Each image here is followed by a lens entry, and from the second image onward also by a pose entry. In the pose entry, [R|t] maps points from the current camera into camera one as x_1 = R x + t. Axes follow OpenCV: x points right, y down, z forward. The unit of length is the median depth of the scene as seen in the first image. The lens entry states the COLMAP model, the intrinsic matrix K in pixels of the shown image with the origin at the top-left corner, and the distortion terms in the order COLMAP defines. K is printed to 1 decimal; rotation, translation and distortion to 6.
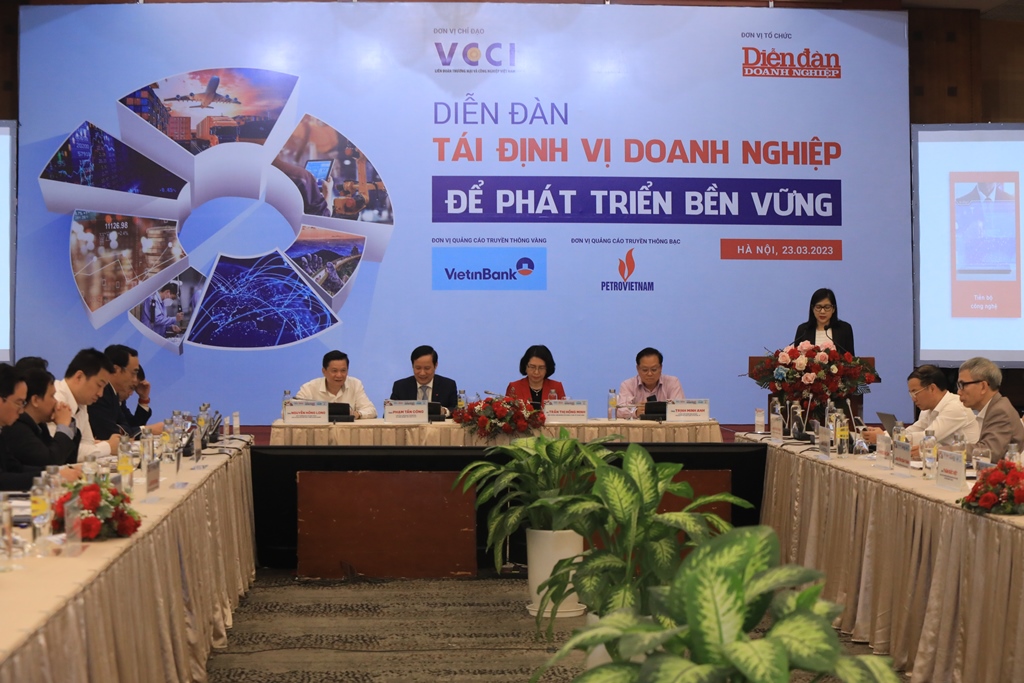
lens RADIAL K [[2058.9, 0, 512.0], [0, 2058.9, 341.5], [0, 0, 1]] dist [-0.345102, 0.220933]
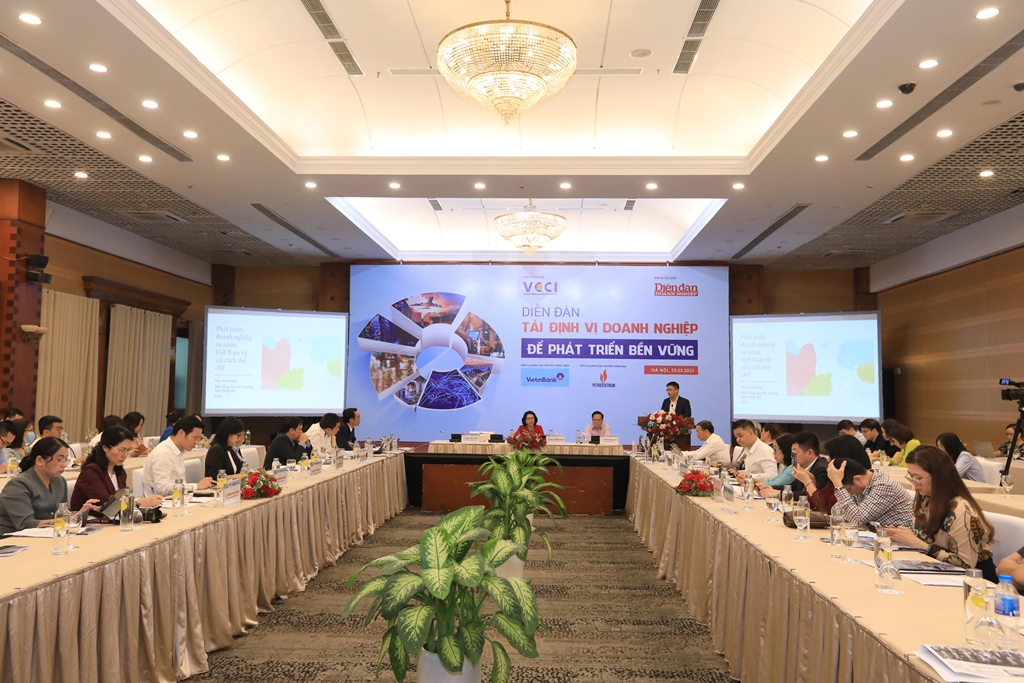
lens RADIAL K [[833.9, 0, 512.0], [0, 833.9, 341.5], [0, 0, 1]] dist [-0.005282, -0.001013]
pose [[0.994573, 0.004584, -0.103937, 0.050783], [-0.012702, 0.996905, -0.077578, -0.001500], [0.103260, 0.078477, 0.991554, 0.038664]]
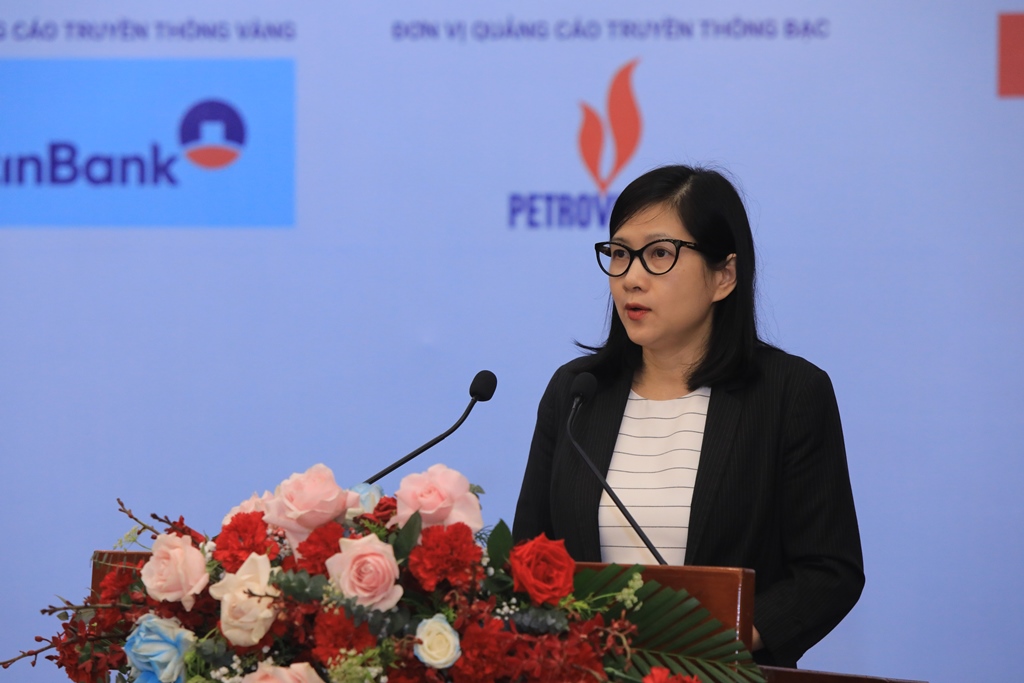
lens RADIAL K [[4805.5, 0, 512.0], [0, 4805.5, 341.5], [0, 0, 1]] dist [1.288040, -10.677091]
pose [[0.978073, 0.002562, -0.208247, 0.166710], [-0.005123, 0.999918, -0.011760, -0.004120], [0.208200, 0.012569, 0.978006, 0.425176]]
